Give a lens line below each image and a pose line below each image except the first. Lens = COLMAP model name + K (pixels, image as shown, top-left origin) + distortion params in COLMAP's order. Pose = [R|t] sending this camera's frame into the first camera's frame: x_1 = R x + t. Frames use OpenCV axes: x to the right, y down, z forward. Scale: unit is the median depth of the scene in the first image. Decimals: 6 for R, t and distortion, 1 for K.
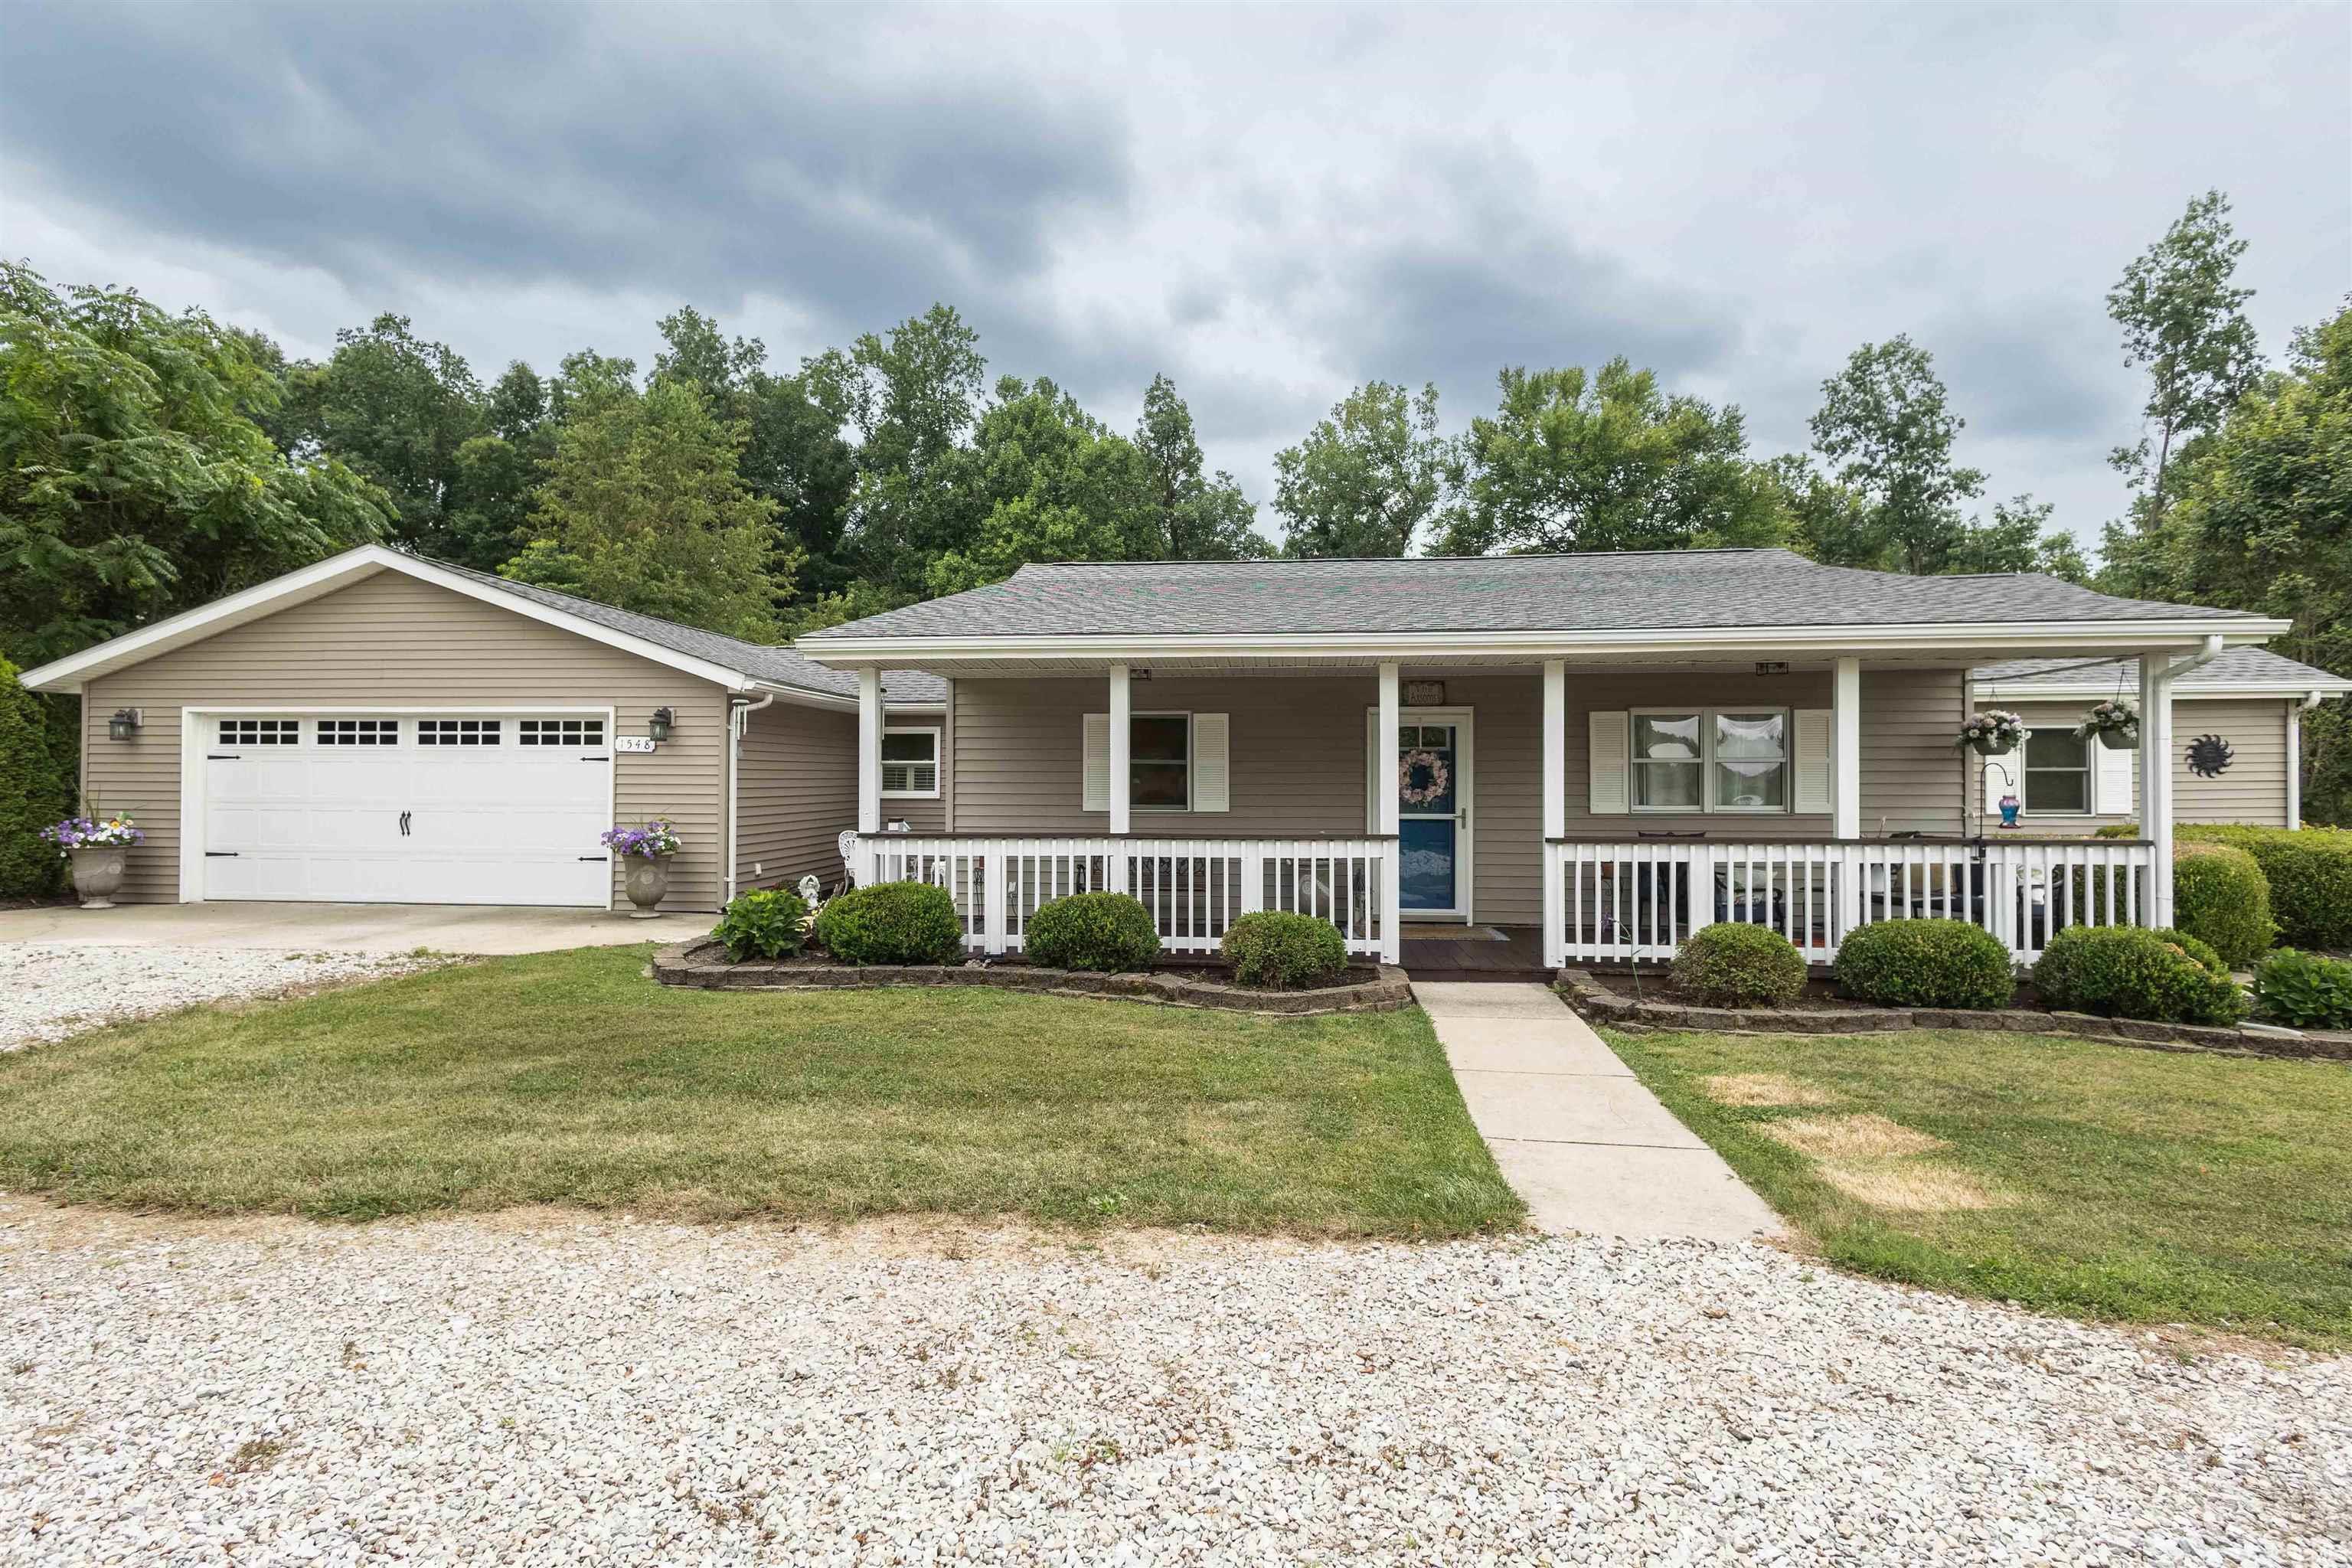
lens RADIAL K [[1101.7, 0, 1188.4], [0, 1101.7, 775.2], [0, 0, 1]] dist [0.016727, -0.000556]
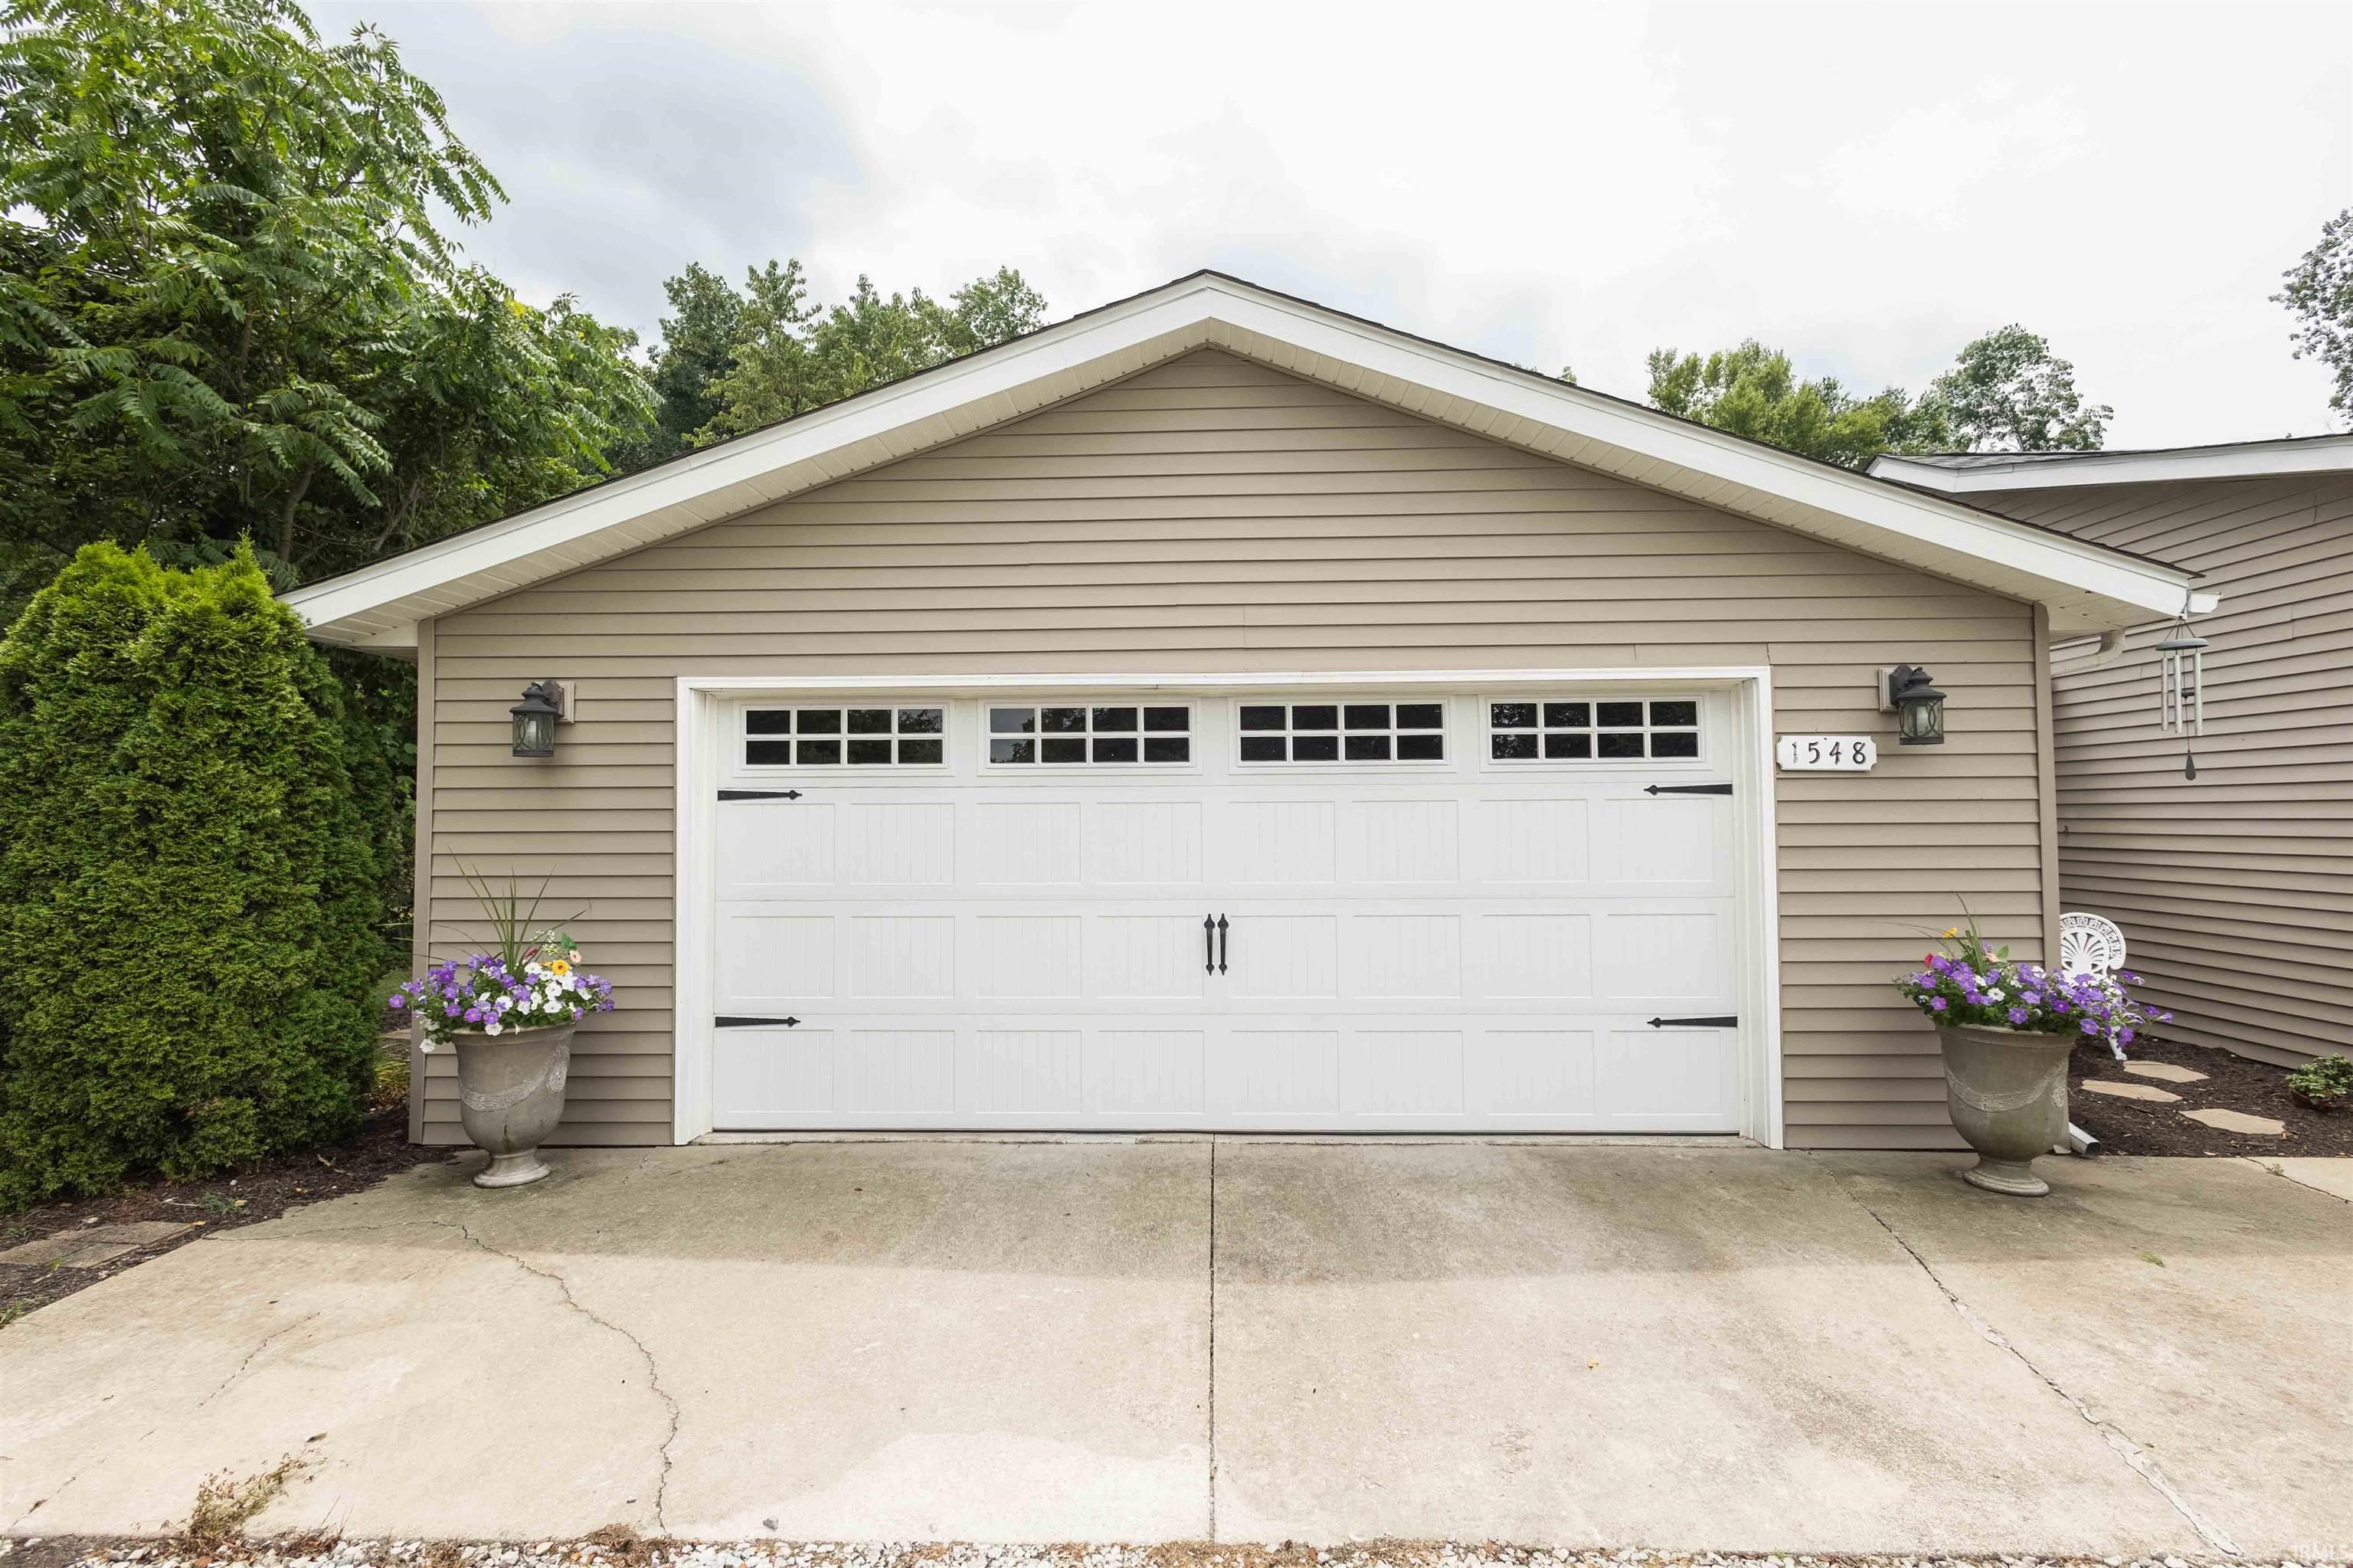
lens RADIAL K [[1119.0, 0, 1176.5], [0, 1119.0, 784.0], [0, 0, 1]] dist [0.002447, 0.020948]
pose [[0.996853, -0.009653, 0.078683, -0.732058], [0.011405, 0.999696, -0.021845, -0.008992], [-0.078448, 0.022673, 0.996660, 0.552619]]
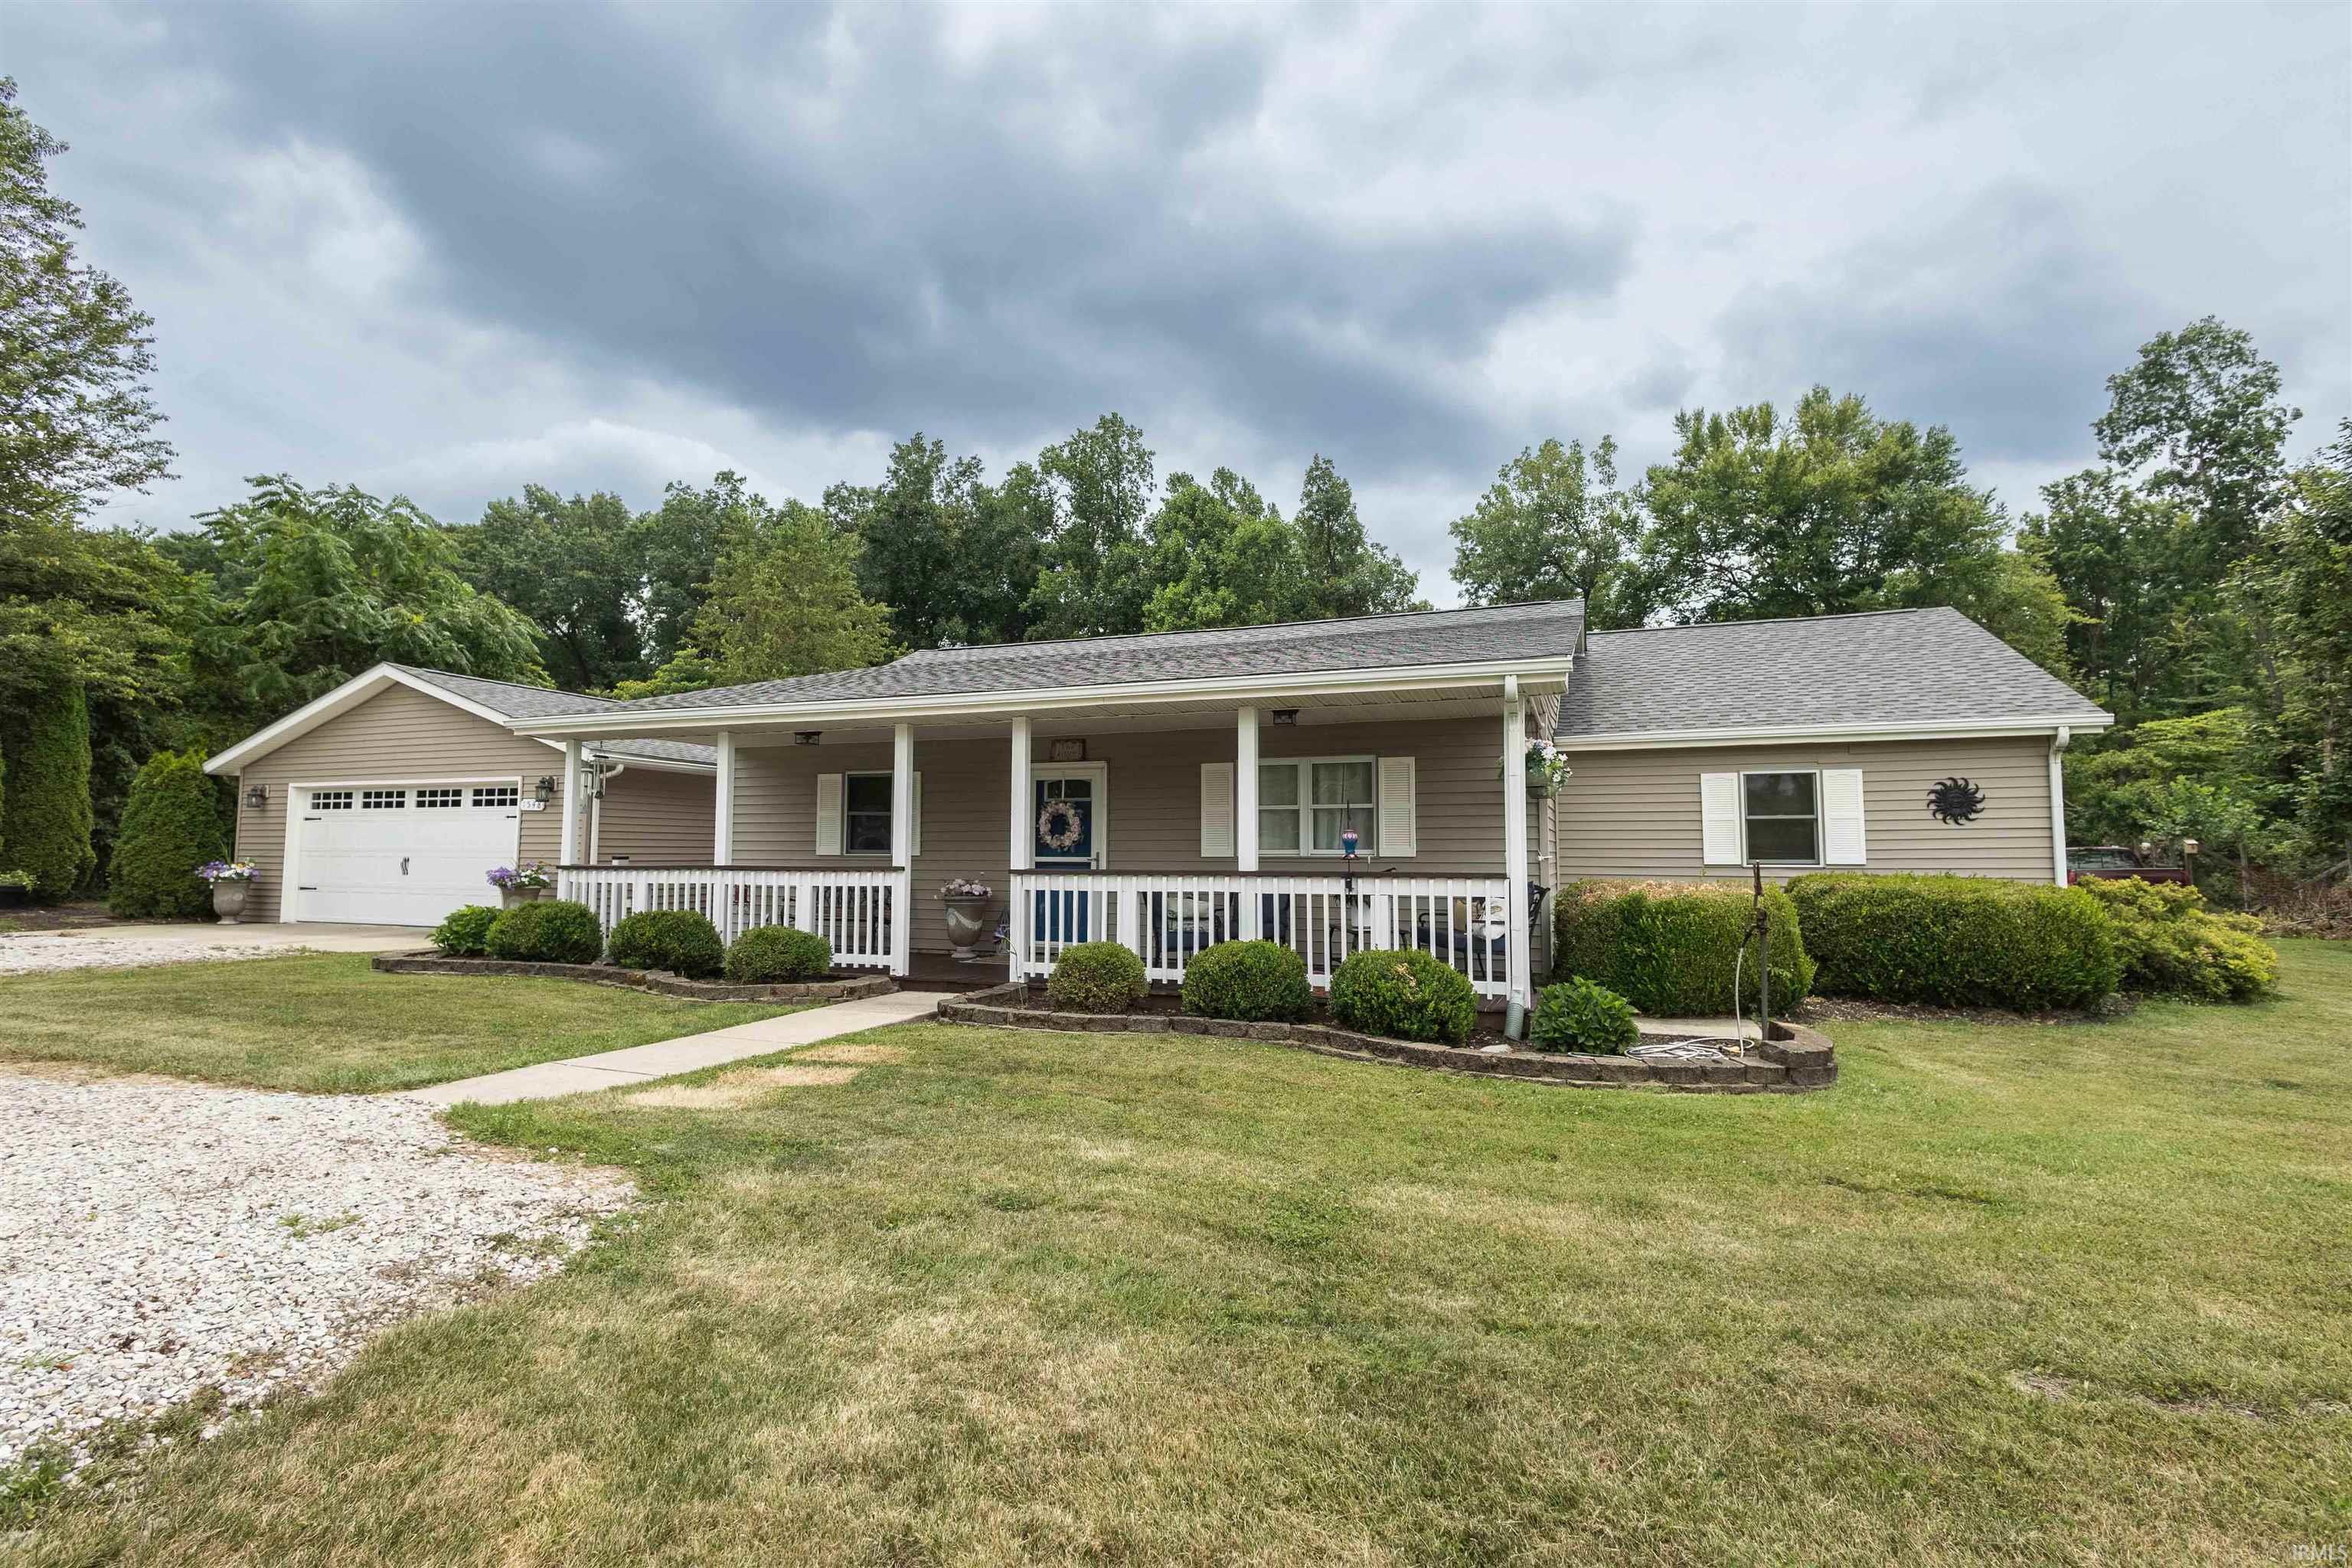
lens RADIAL K [[1118.5, 0, 1176.0], [0, 1118.5, 784.0], [0, 0, 1]] dist [0.002447, 0.020948]
pose [[0.960701, -0.016018, -0.277122, 0.557622], [-0.001335, 0.998055, -0.062319, 0.026868], [0.277582, 0.060240, 0.958811, -0.054558]]
